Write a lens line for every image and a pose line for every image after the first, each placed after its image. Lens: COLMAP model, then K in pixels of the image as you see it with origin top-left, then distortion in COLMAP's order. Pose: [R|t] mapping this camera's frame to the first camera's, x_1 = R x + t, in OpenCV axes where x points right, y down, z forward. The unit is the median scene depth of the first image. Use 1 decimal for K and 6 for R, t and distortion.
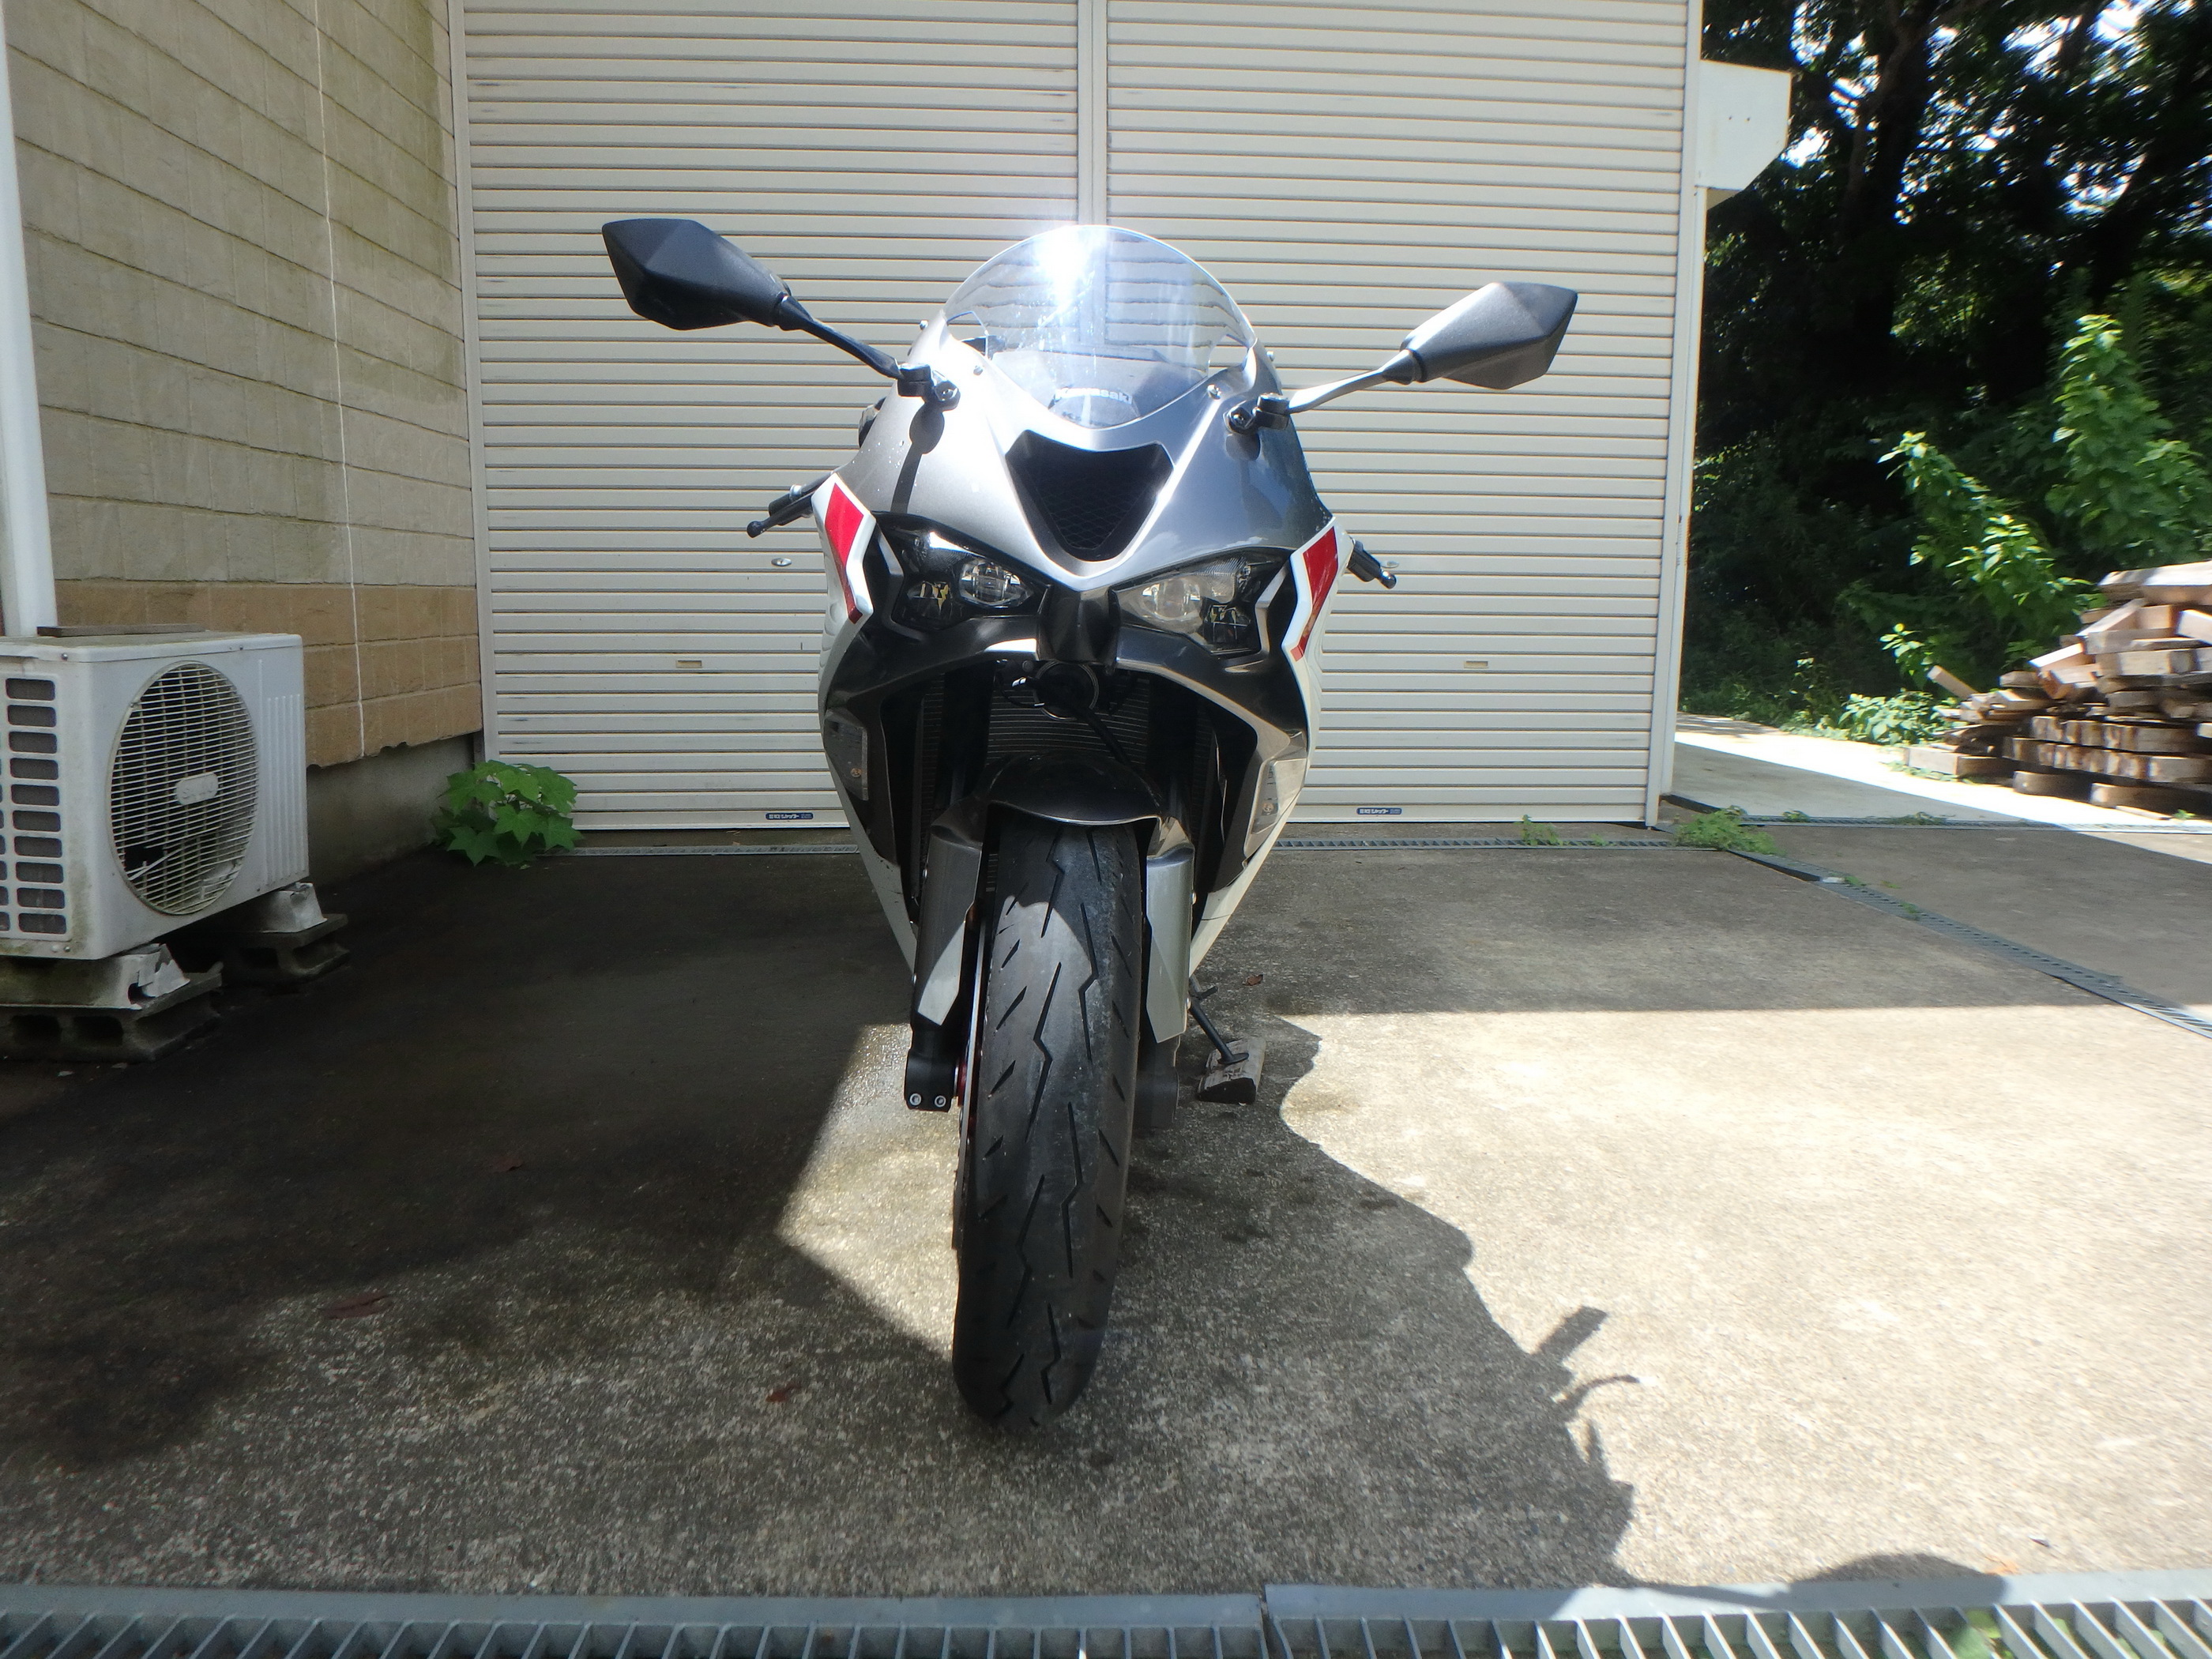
lens RADIAL K [[1339.8, 0, 1076.0], [0, 1339.8, 838.3], [0, 0, 1]] dist [-0.092084, 0.039910]
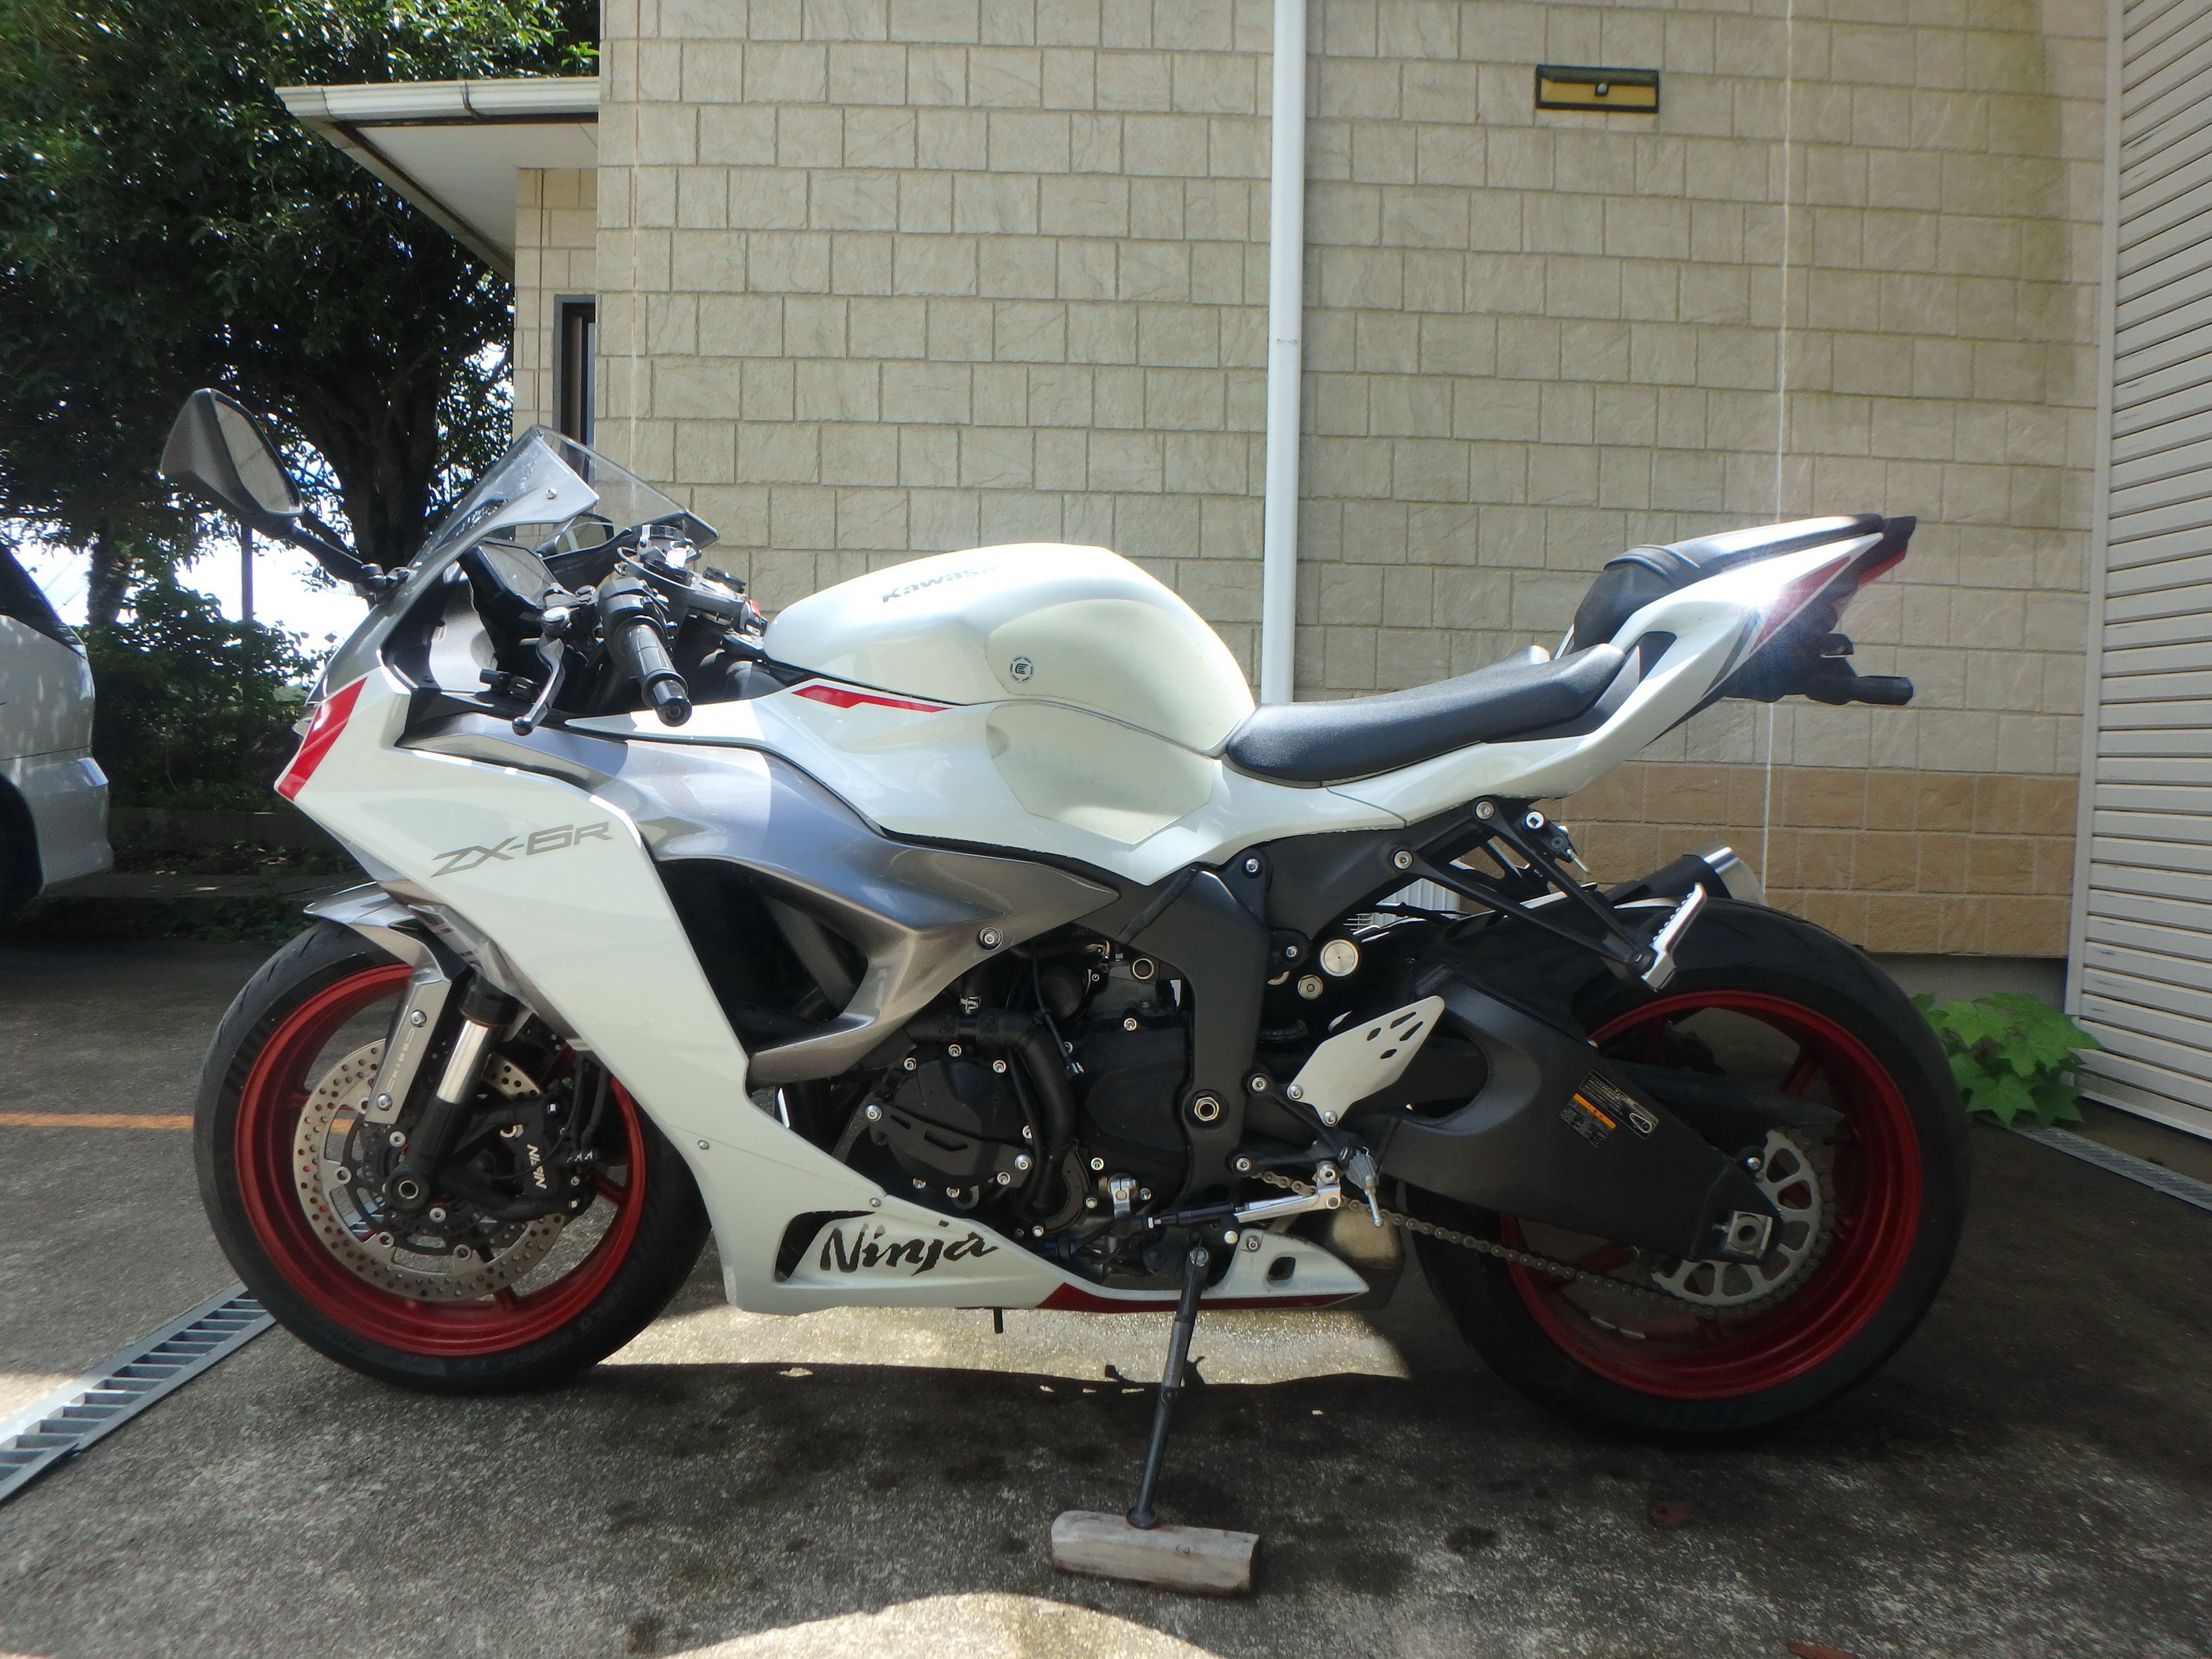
lens RADIAL K [[1367.4, 0, 1125.6], [0, 1367.4, 824.1], [0, 0, 1]] dist [-0.048117, 0.002902]
pose [[-0.015493, 0.038720, -0.999130, 0.707018], [-0.203667, 0.978178, 0.041066, -0.162904], [0.978918, 0.204126, -0.007269, 0.923849]]
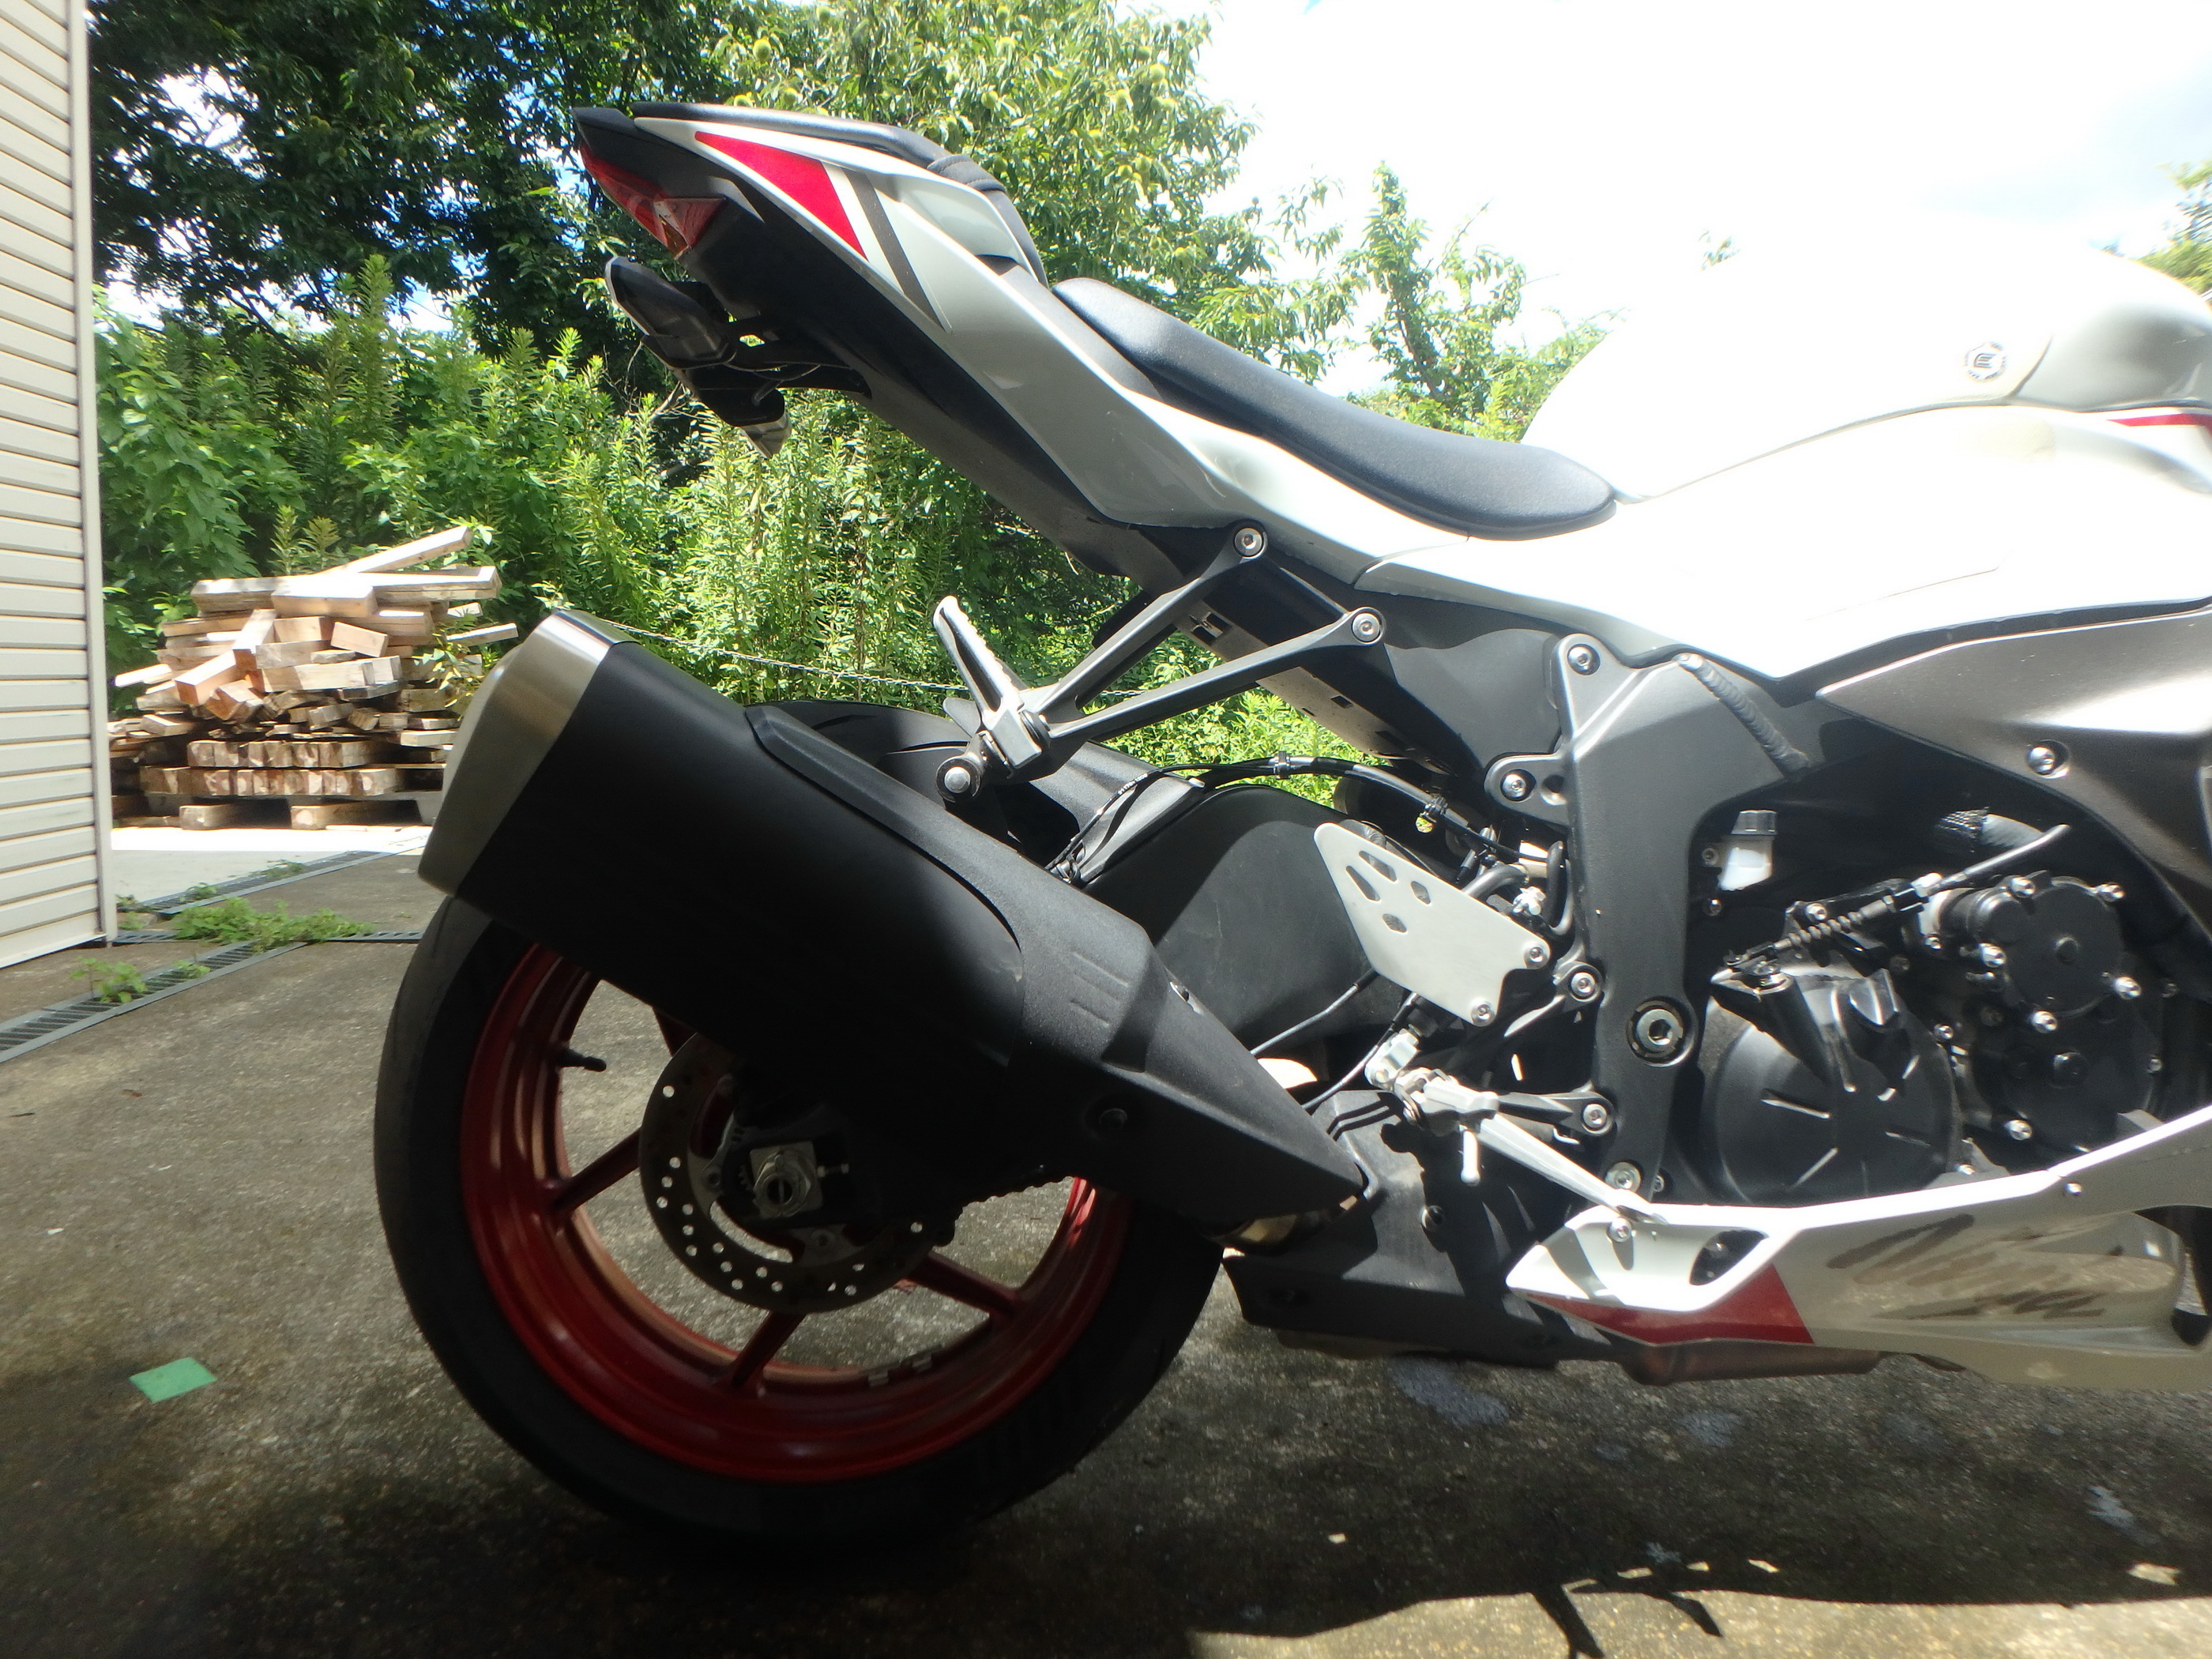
lens RADIAL K [[1377.0, 0, 1101.4], [0, 1377.0, 827.6], [0, 0, 1]] dist [-0.043001, 0.008554]
pose [[-0.017201, -0.118666, 0.992785, -0.498844], [0.147012, 0.981840, 0.119904, -0.160383], [-0.988985, 0.148014, 0.000557, 1.136602]]
